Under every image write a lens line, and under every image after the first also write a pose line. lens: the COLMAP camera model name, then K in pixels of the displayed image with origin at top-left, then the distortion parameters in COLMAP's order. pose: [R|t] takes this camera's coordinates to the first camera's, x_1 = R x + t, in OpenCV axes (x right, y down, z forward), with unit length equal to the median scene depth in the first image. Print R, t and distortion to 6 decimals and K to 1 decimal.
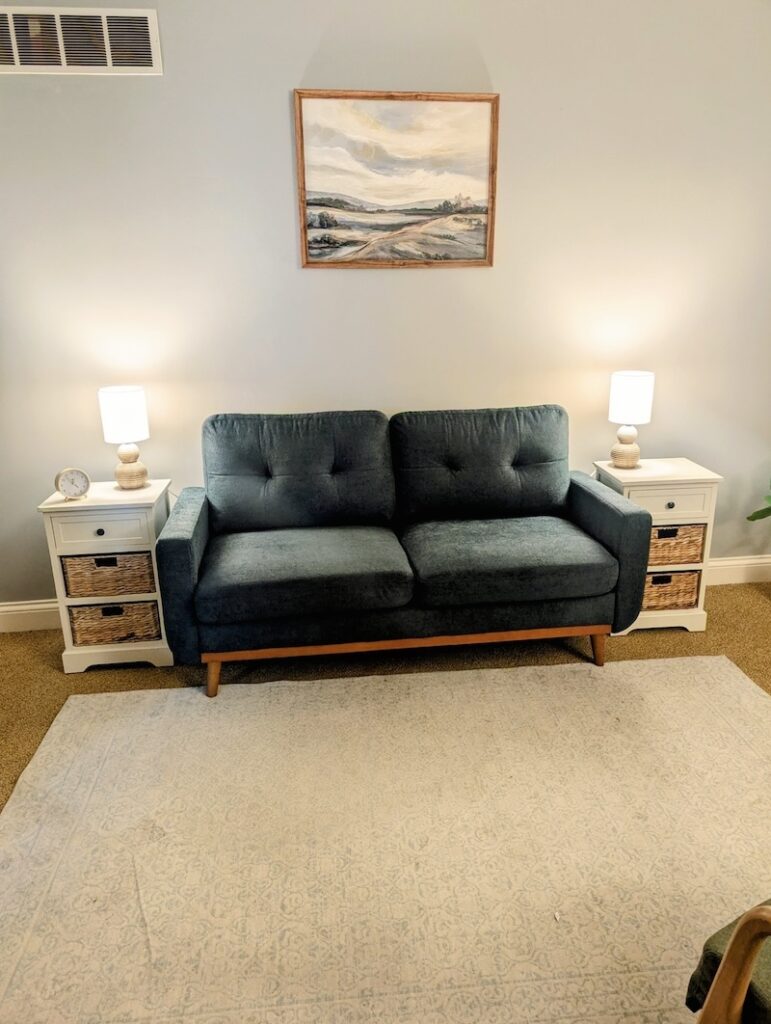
lens RADIAL K [[709.2, 0, 385.5], [0, 709.2, 512.0], [0, 0, 1]] dist [0.057762, -0.043236]
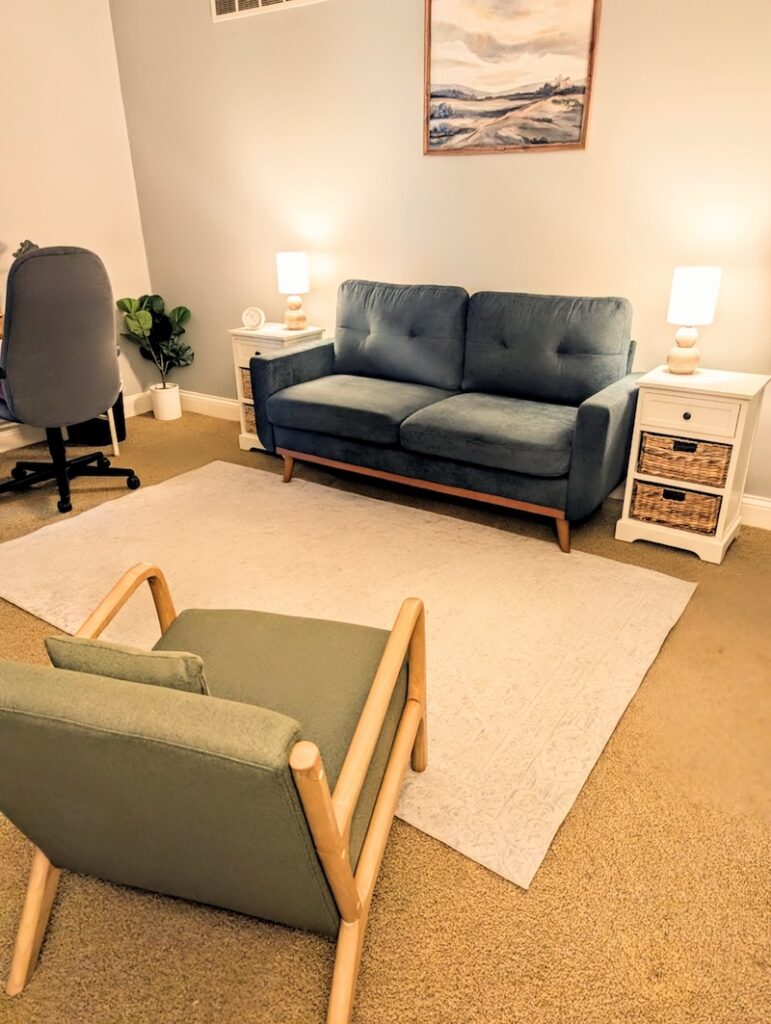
lens RADIAL K [[709.2, 0, 385.5], [0, 709.2, 512.0], [0, 0, 1]] dist [0.057762, -0.043236]
pose [[0.763241, 0.270640, -0.586700, 0.685808], [-0.194220, 0.962150, 0.191170, 0.009198], [0.616232, -0.031960, 0.786916, 0.013763]]
